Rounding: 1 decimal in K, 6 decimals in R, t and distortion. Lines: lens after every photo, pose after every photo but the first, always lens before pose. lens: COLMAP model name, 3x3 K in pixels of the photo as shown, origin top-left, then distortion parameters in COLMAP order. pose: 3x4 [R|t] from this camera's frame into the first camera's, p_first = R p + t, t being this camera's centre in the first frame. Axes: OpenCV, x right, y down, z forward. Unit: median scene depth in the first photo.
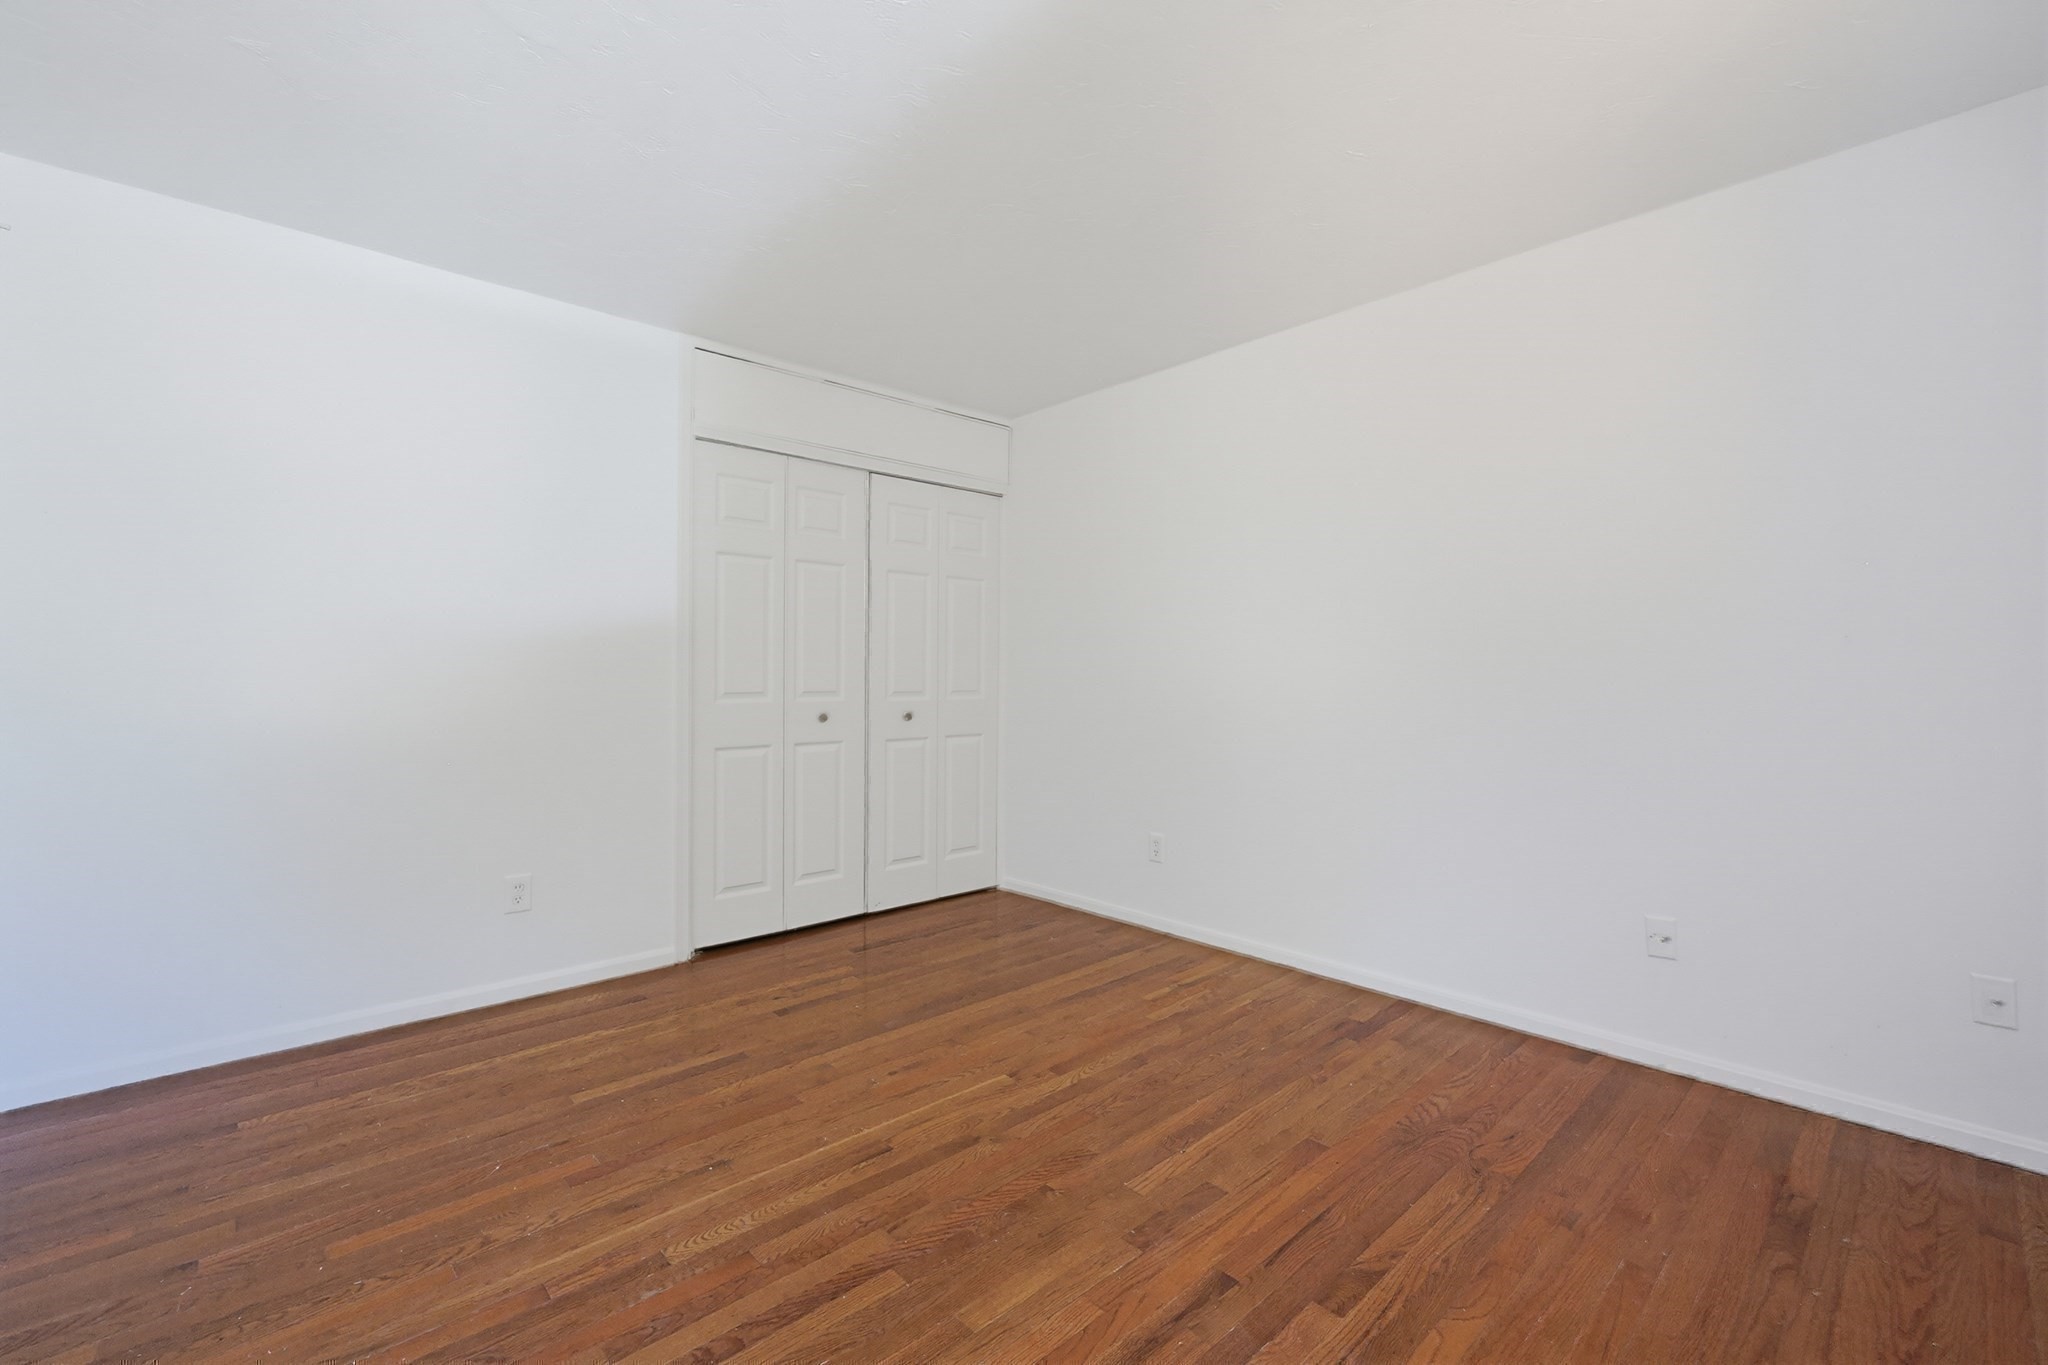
lens RADIAL K [[875.6, 0, 1024.0], [0, 875.6, 682.5], [0, 0, 1]] dist [0.000351, 0.000276]
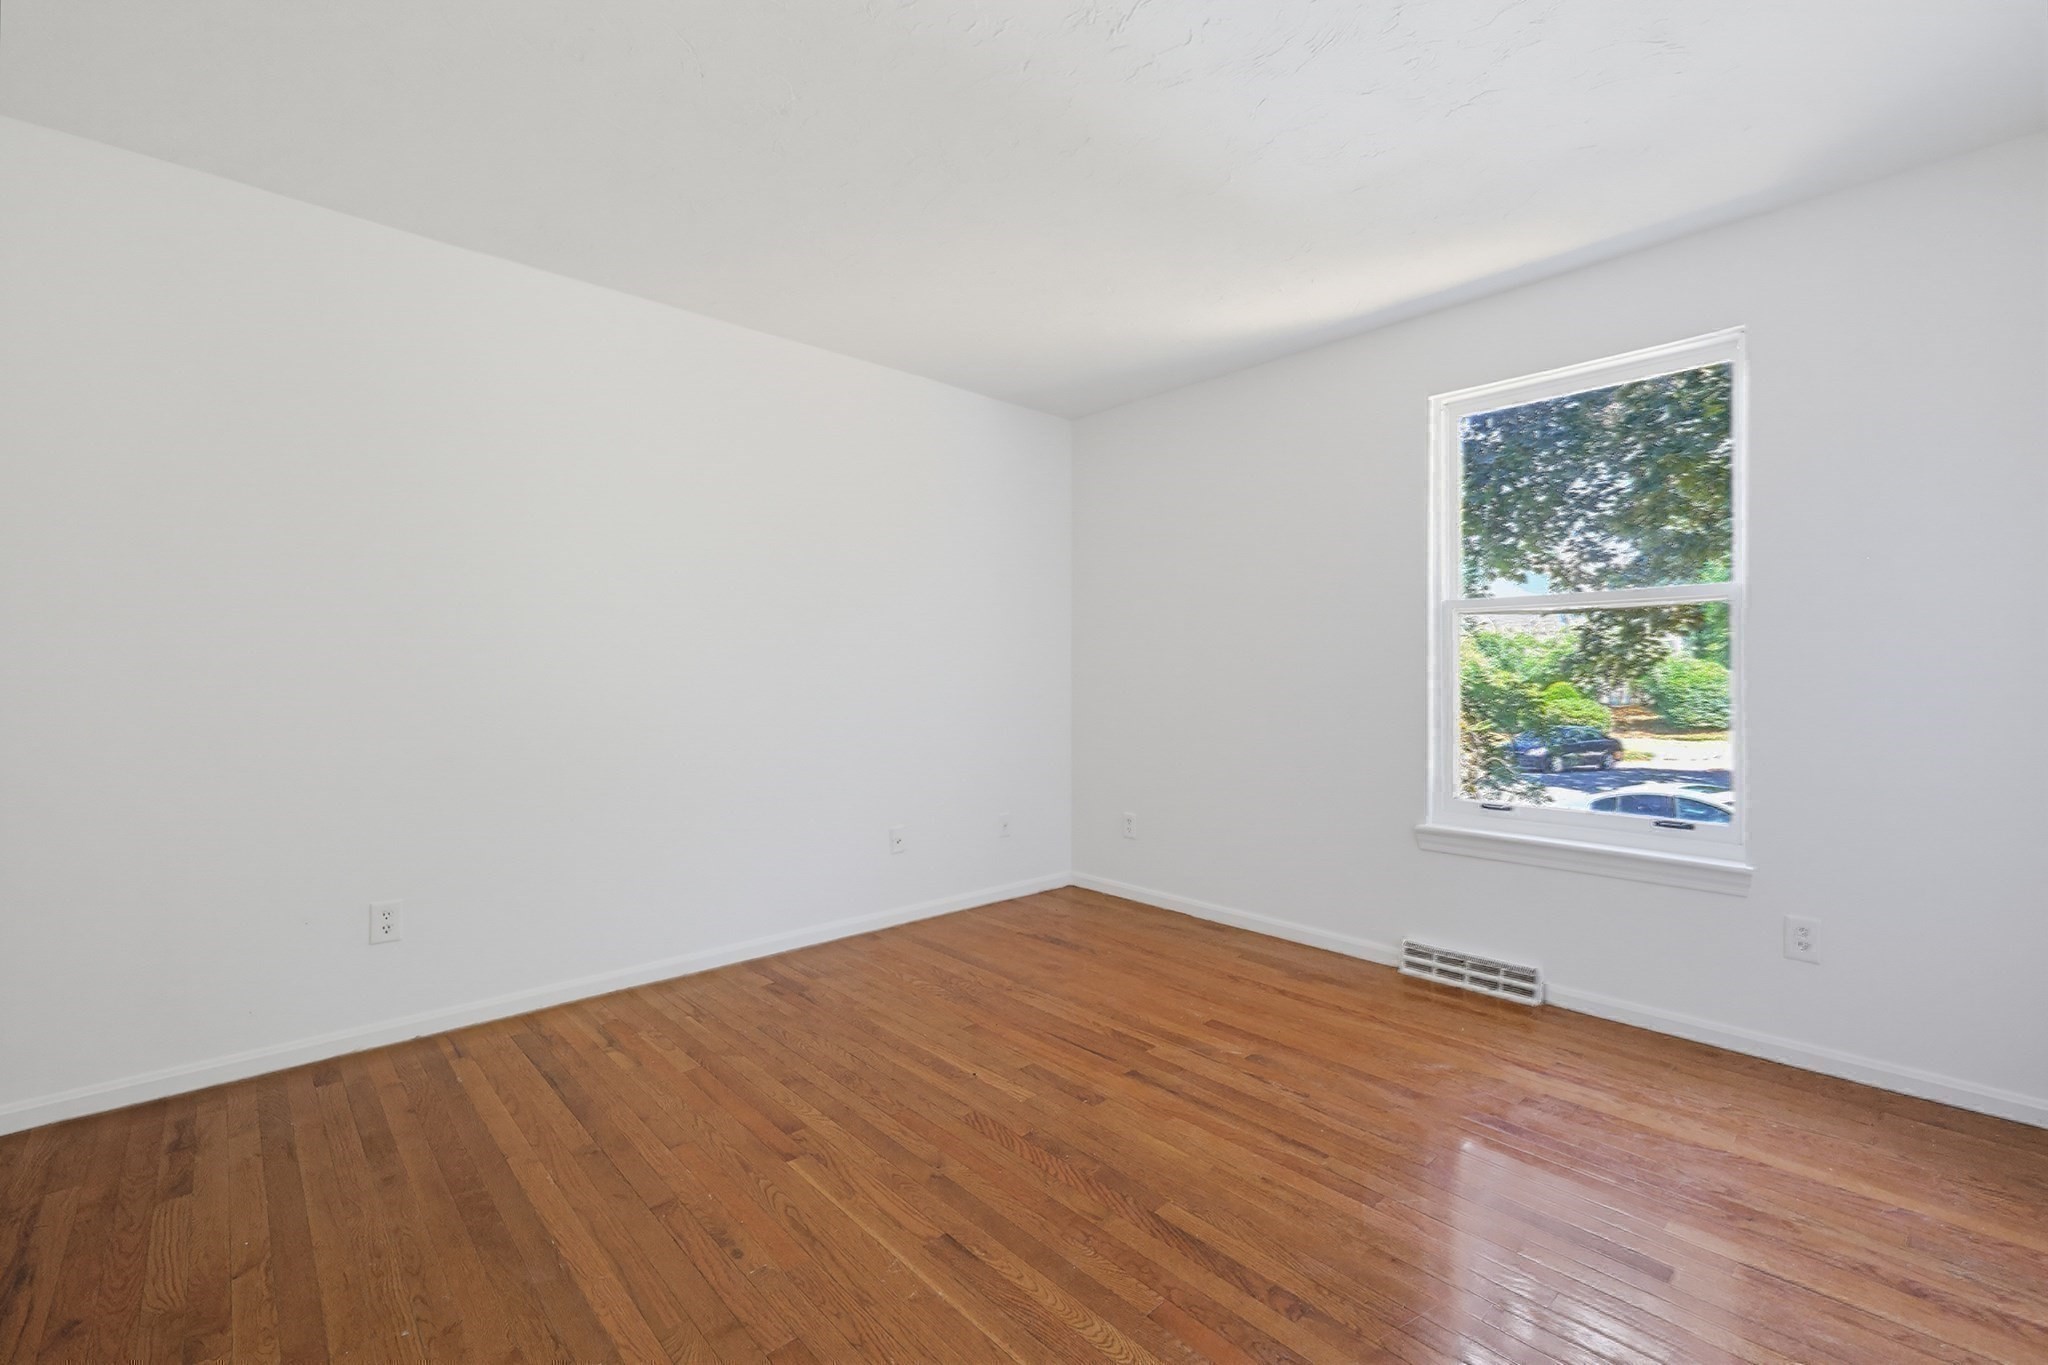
lens RADIAL K [[875.6, 0, 1024.0], [0, 875.6, 682.5], [0, 0, 1]] dist [0.000351, 0.000276]
pose [[-0.008740, -0.005917, 0.999944, -0.722344], [0.008379, 0.999947, 0.005990, 0.000901], [-0.999927, 0.008431, -0.008690, 0.680748]]
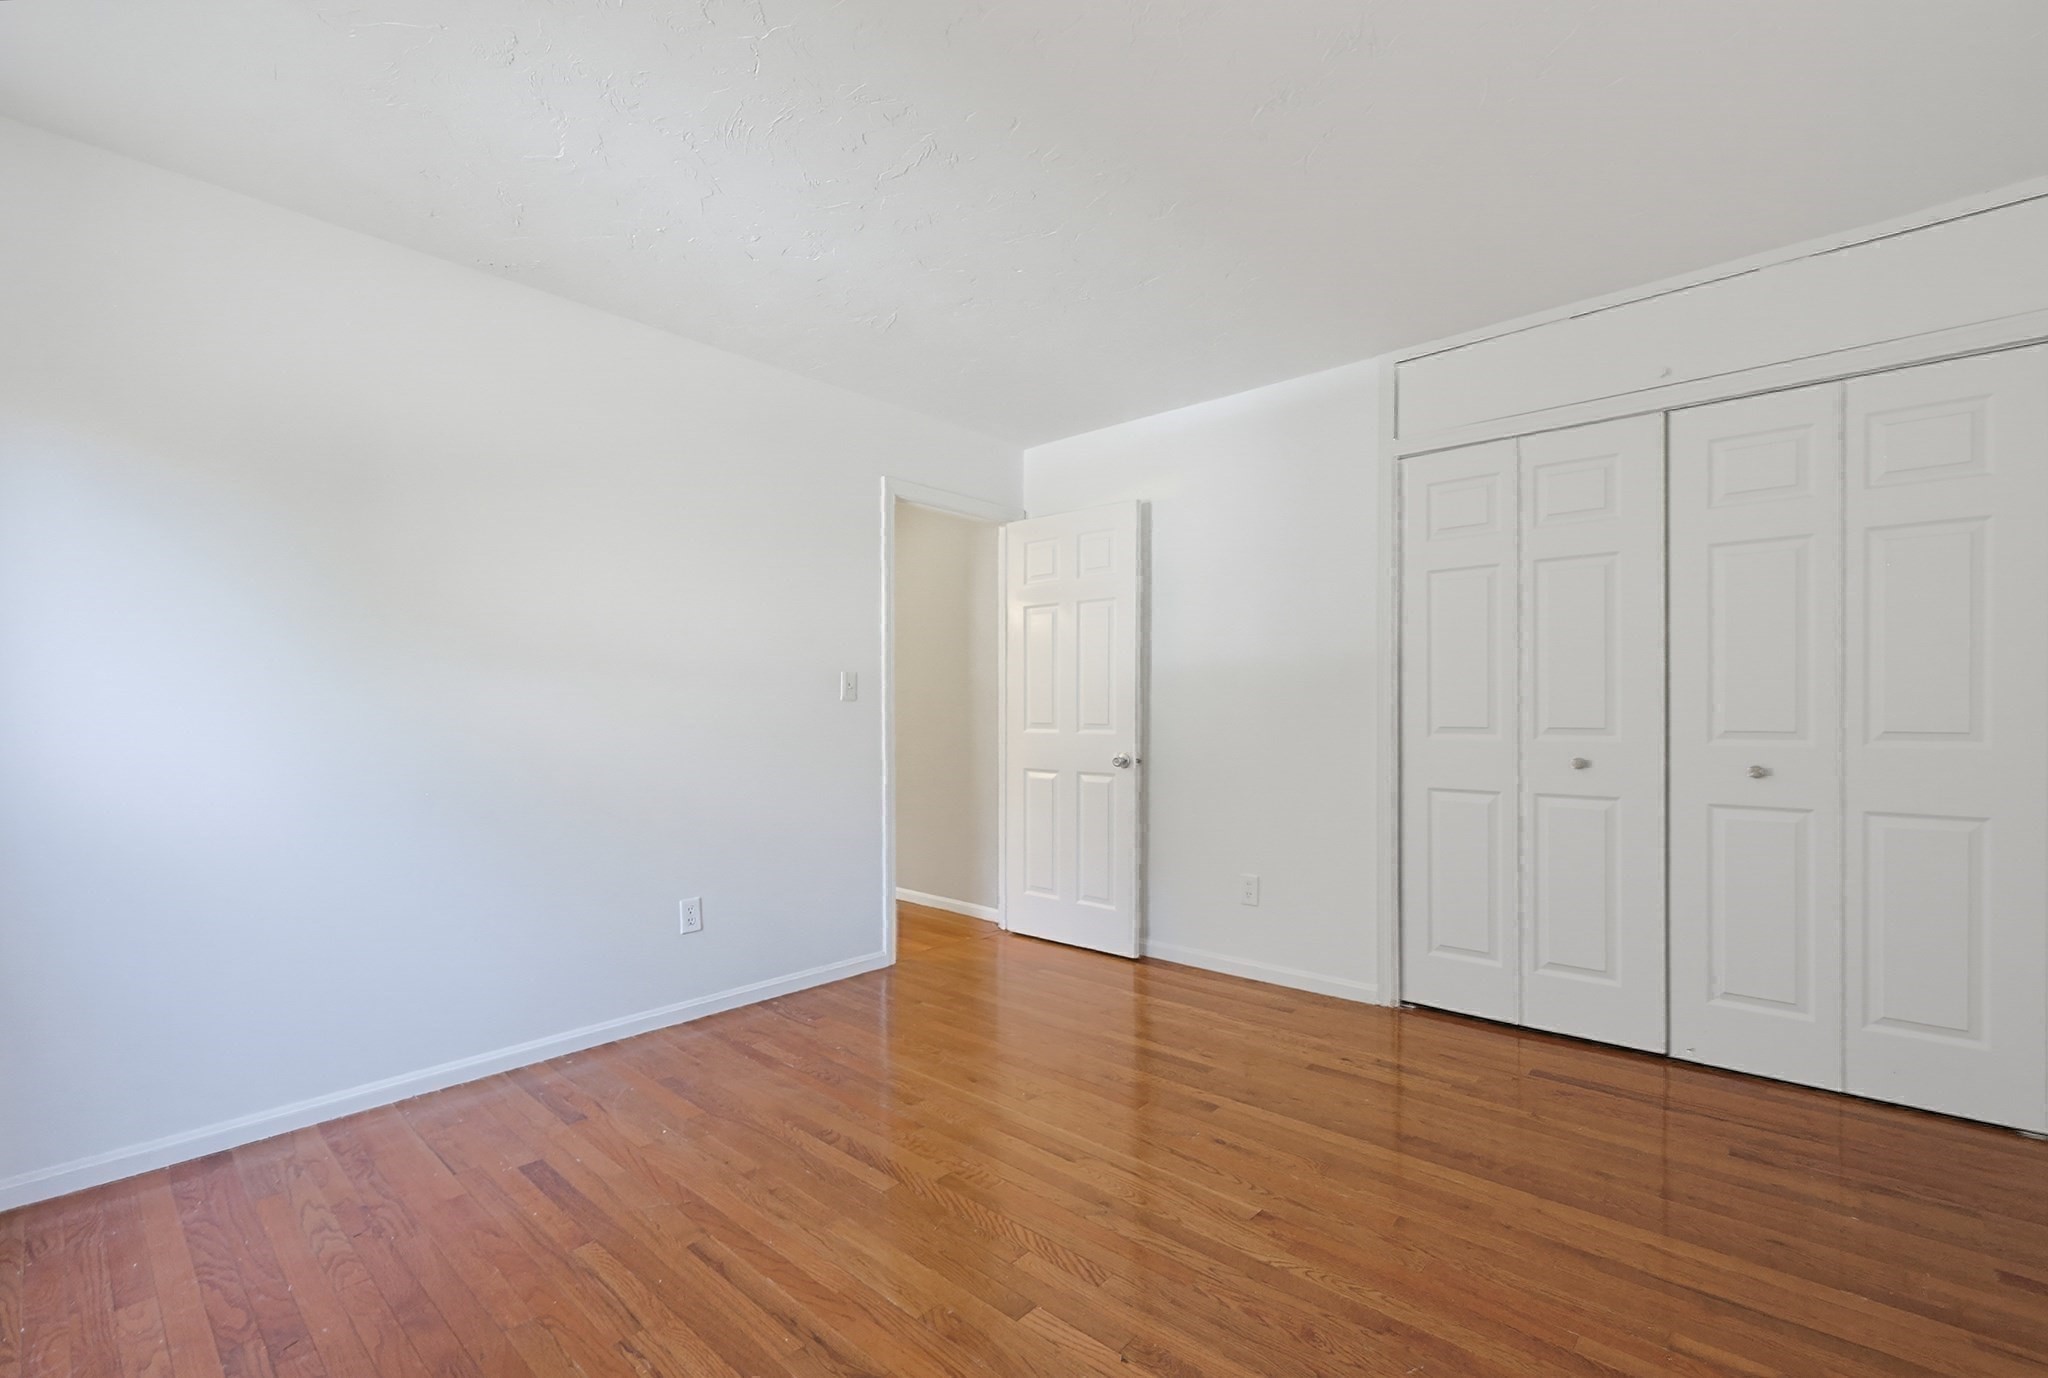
lens RADIAL K [[889.2, 0, 1015.0], [0, 889.2, 716.8], [0, 0, 1]] dist [-0.001654, -0.000197]
pose [[0.096950, 0.004979, -0.995277, 0.655948], [-0.003963, 0.999981, 0.004616, -0.001667], [0.995281, 0.003497, 0.096968, 0.605808]]
